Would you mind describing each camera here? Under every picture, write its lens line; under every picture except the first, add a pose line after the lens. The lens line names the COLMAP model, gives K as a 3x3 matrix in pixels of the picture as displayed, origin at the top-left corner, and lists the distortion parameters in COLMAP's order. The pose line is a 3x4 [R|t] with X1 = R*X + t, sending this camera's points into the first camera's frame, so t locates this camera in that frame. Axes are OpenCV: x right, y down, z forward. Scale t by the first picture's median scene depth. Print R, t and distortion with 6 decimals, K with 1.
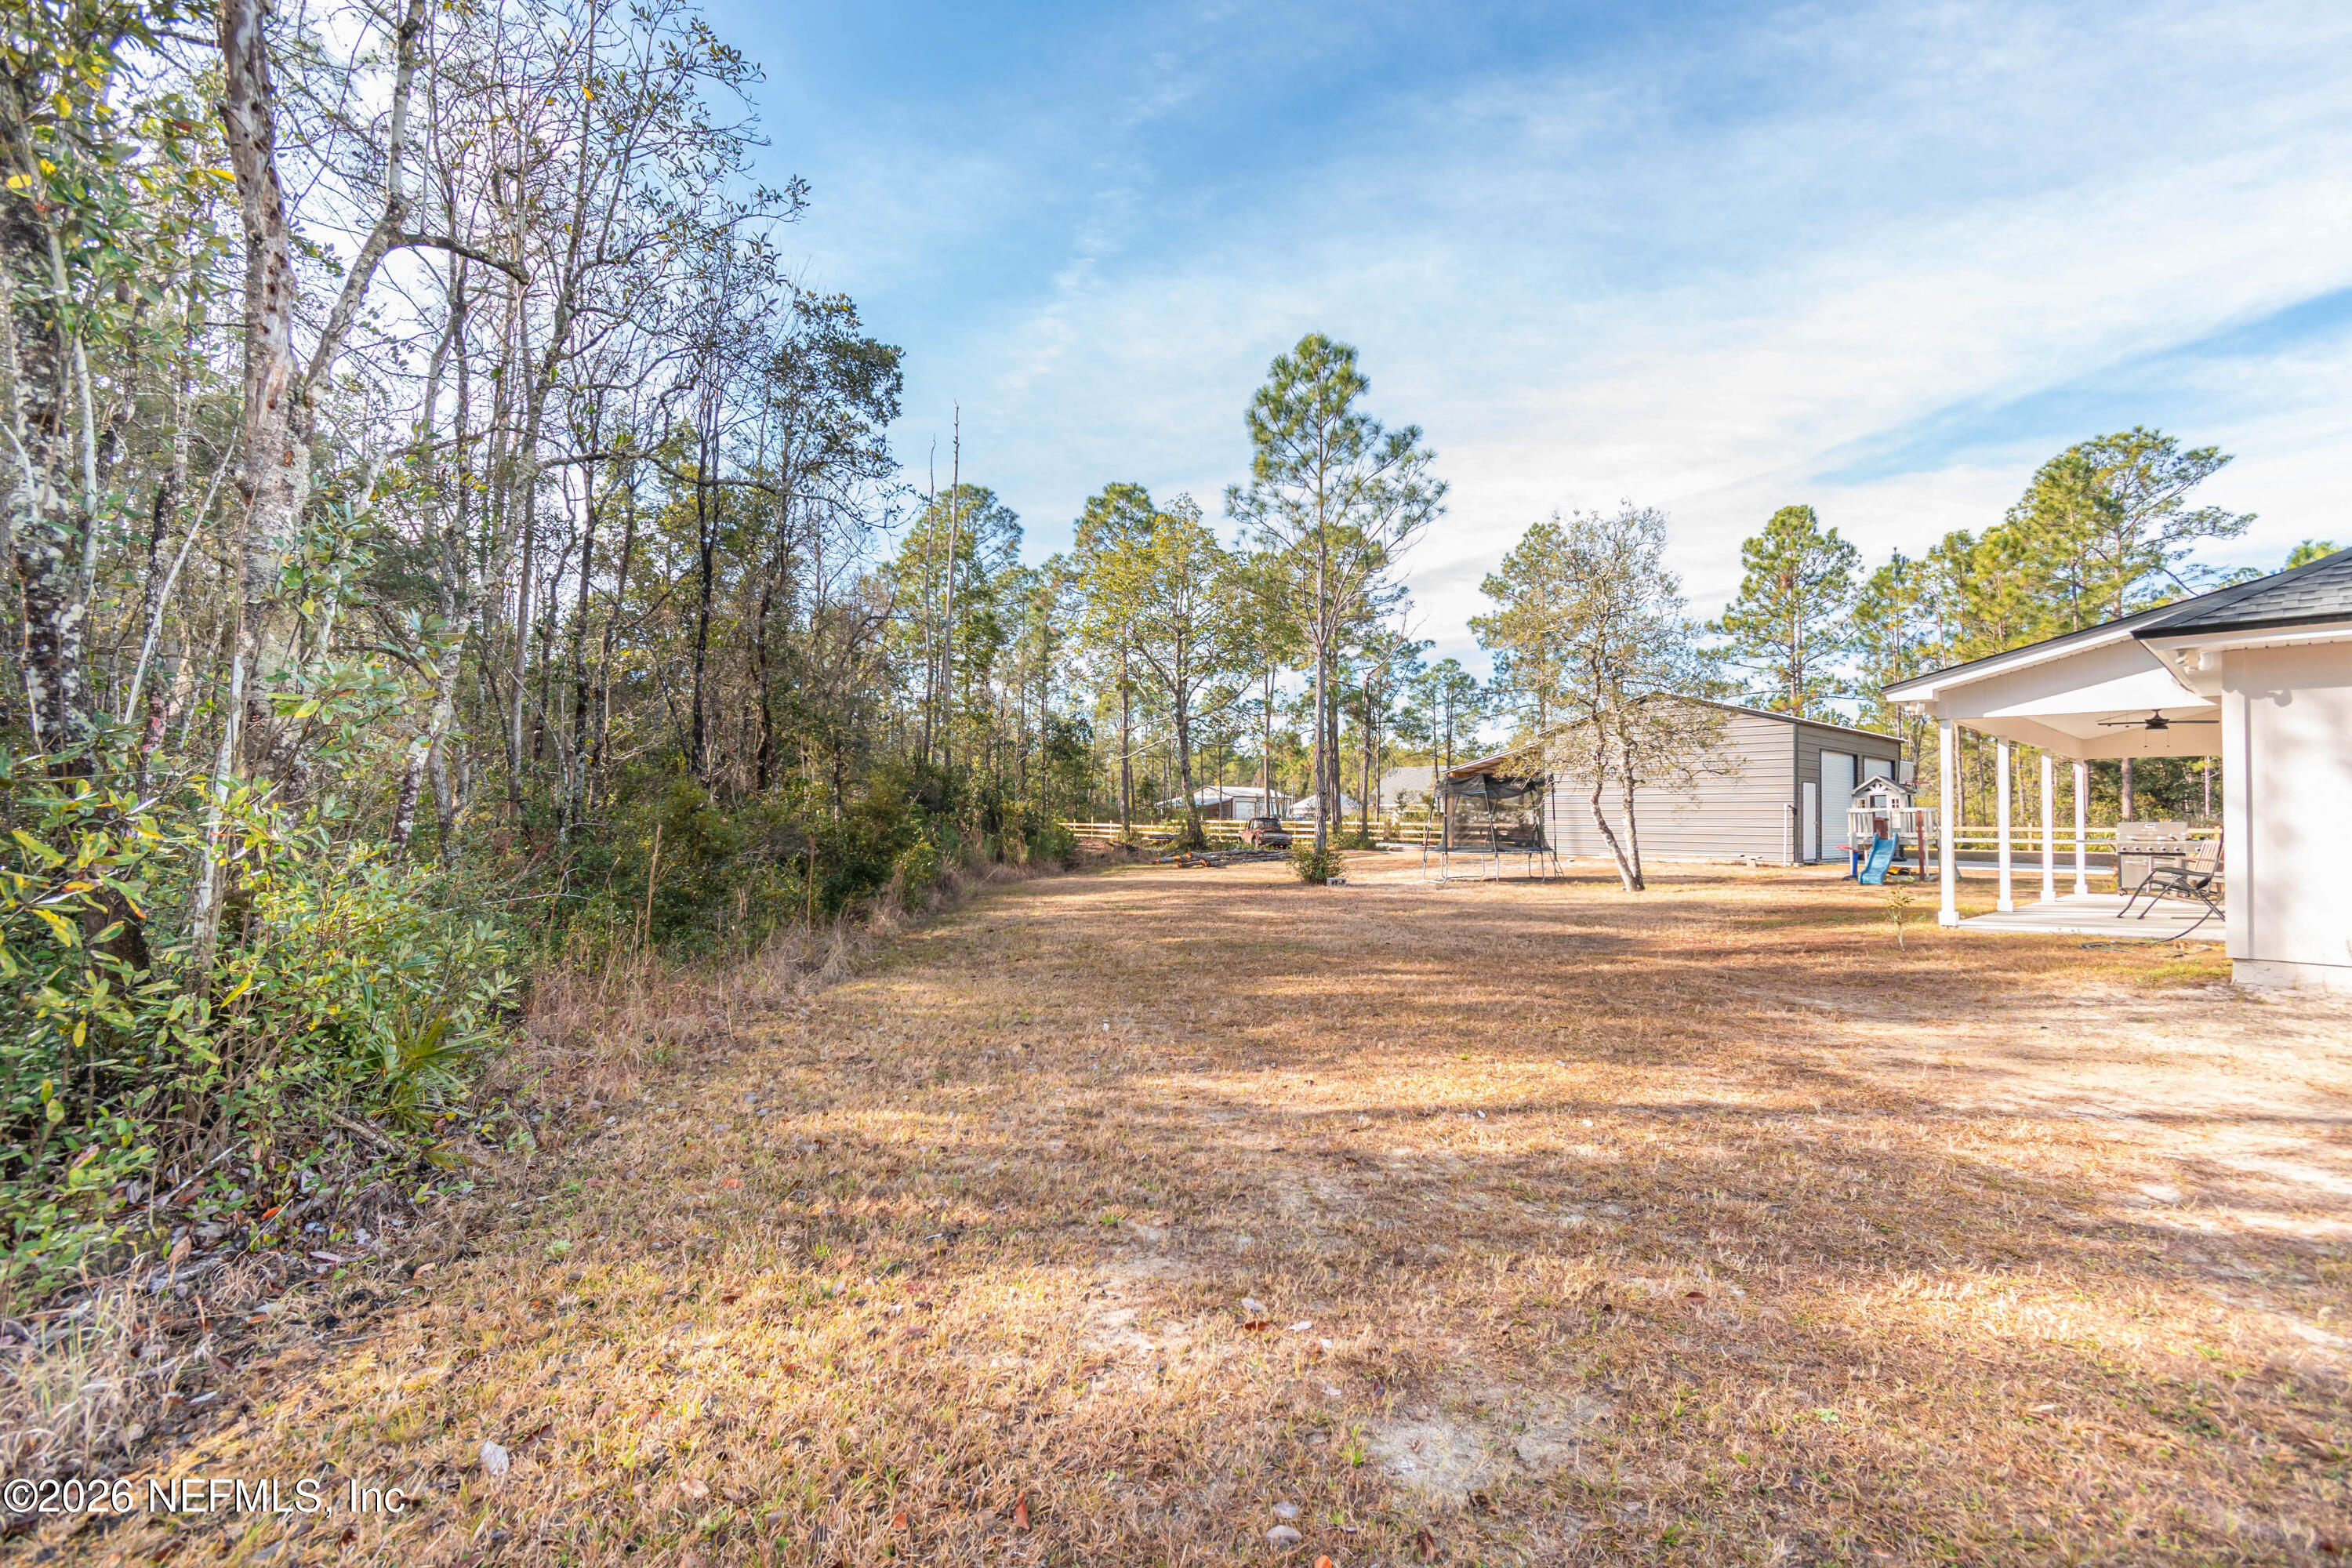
lens RADIAL K [[1072.6, 0, 1175.2], [0, 1072.6, 787.6], [0, 0, 1]] dist [-0.003927, 0.000724]
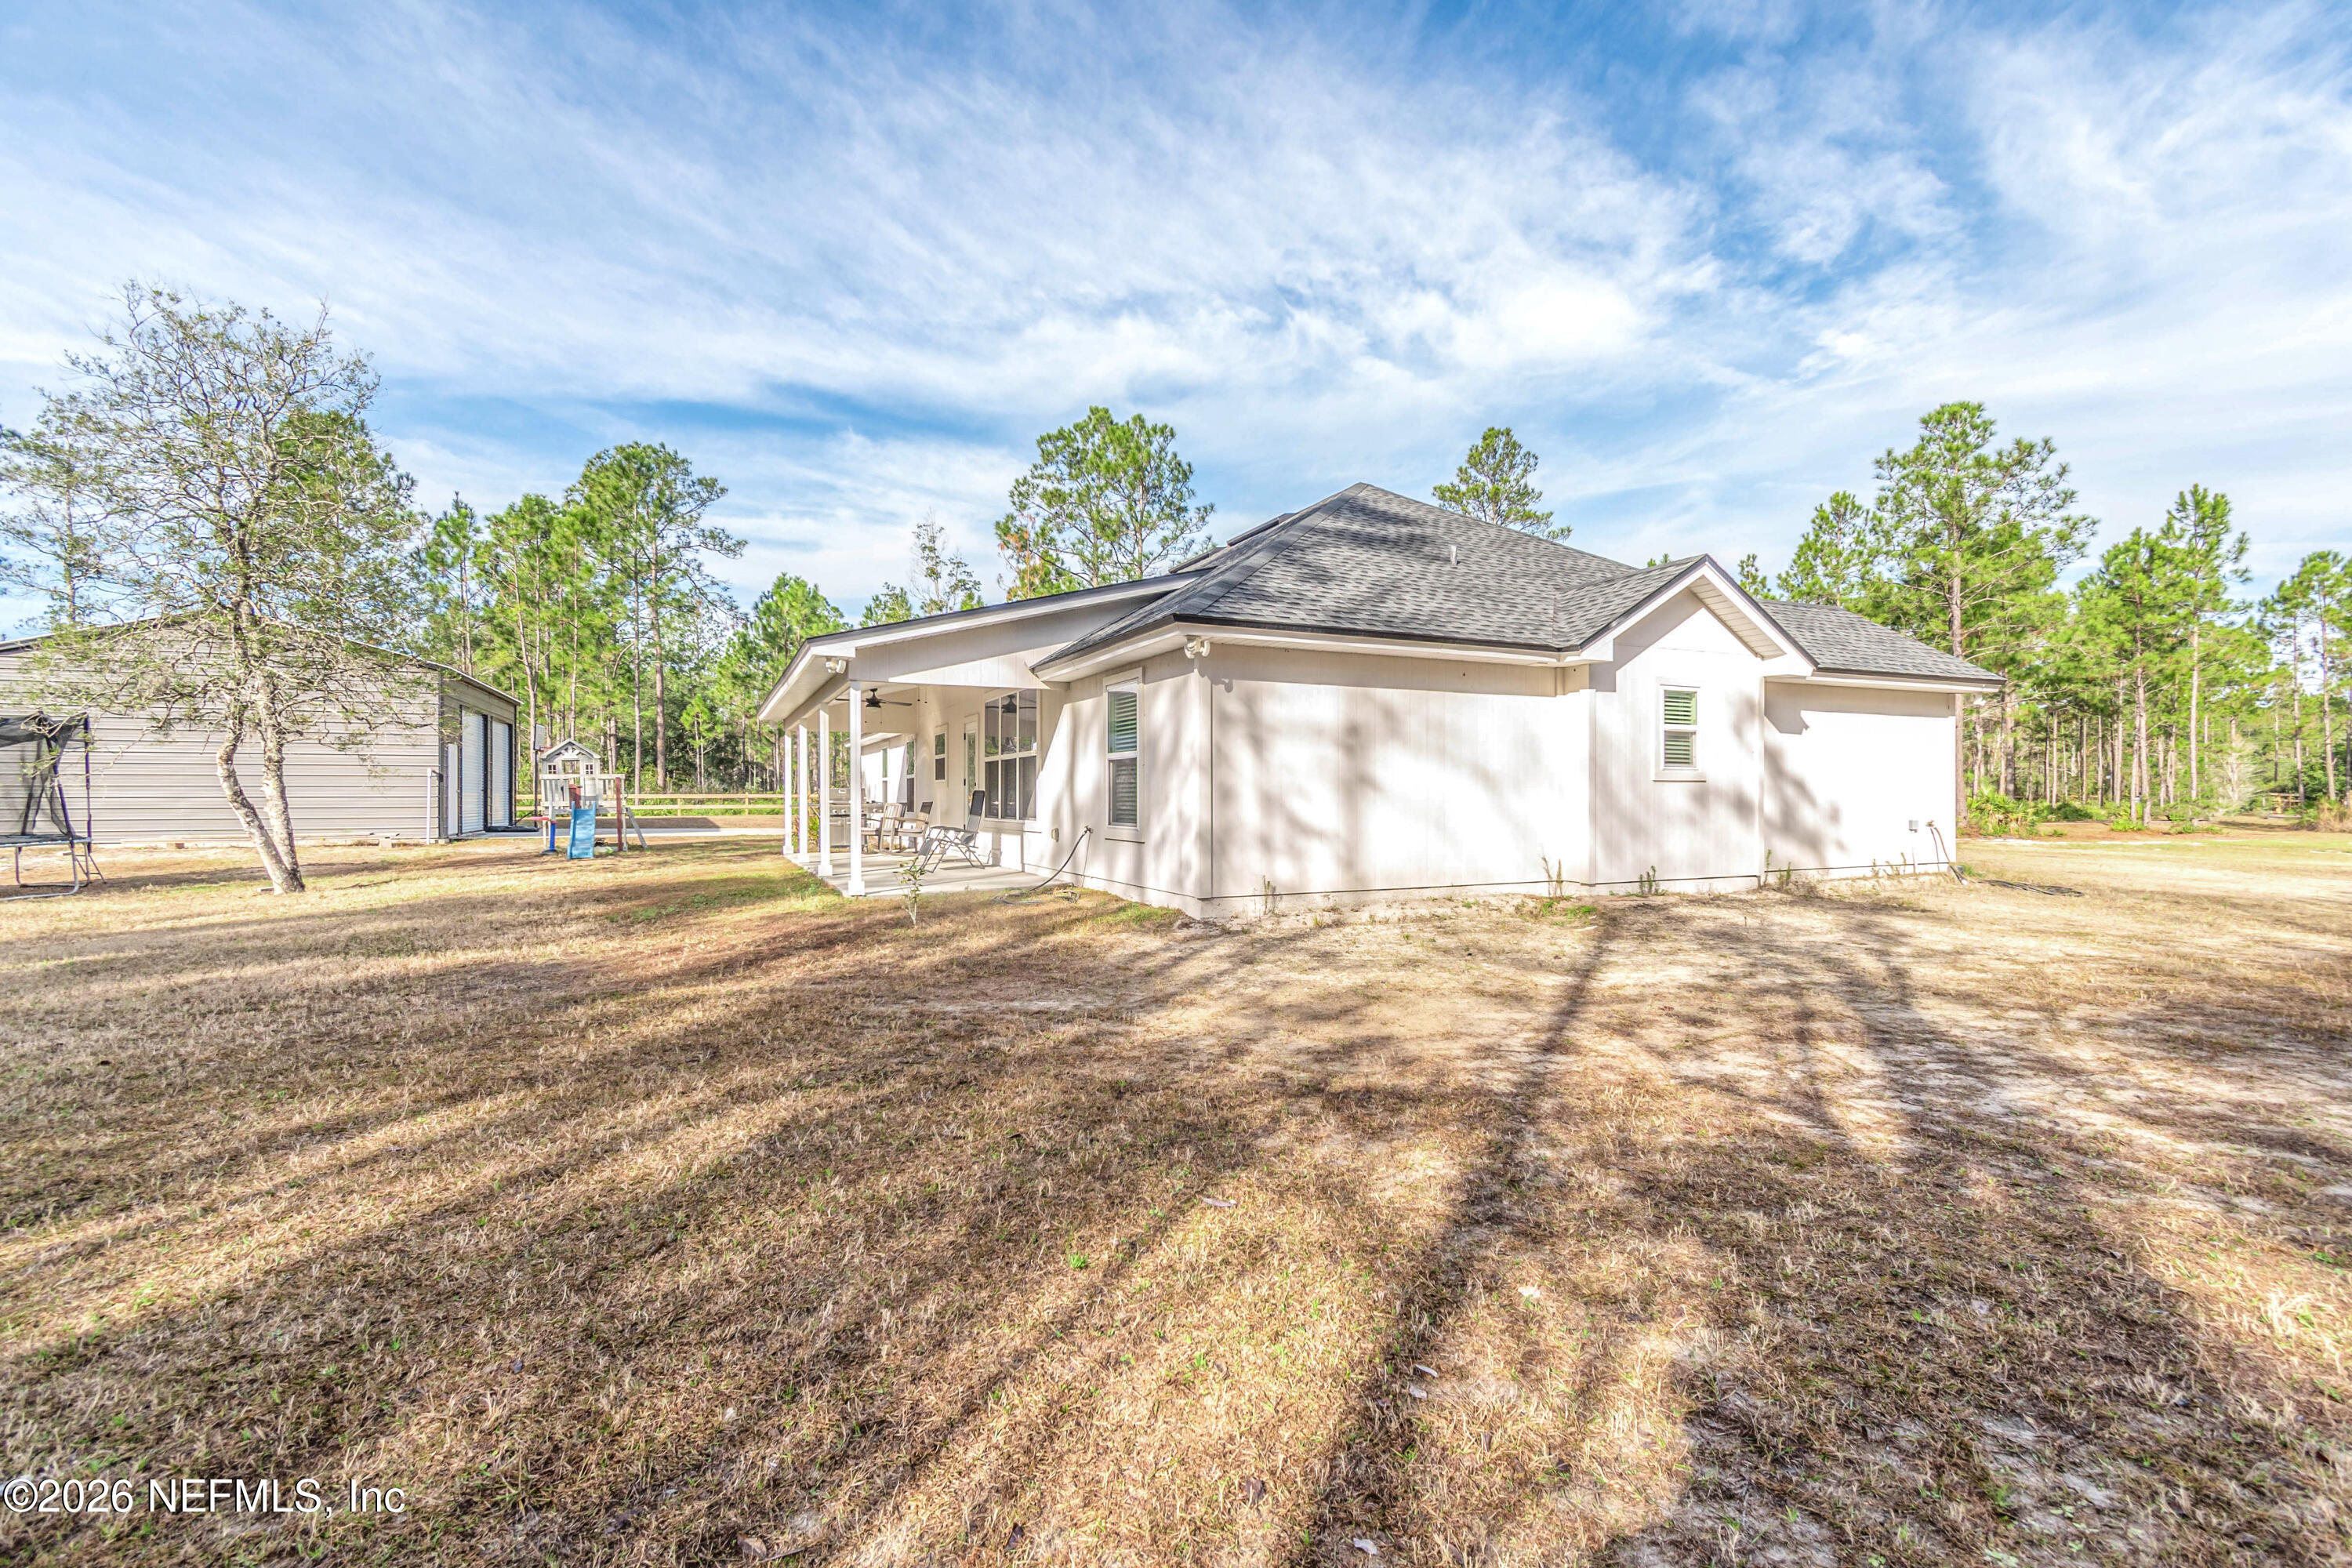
lens RADIAL K [[1072.6, 0, 1178.4], [0, 1072.6, 790.7], [0, 0, 1]] dist [-0.003927, 0.000724]
pose [[0.298573, -0.006264, 0.954366, -0.055877], [-0.023131, 0.999637, 0.013797, 0.009169], [-0.954106, -0.026195, 0.298320, 0.247311]]
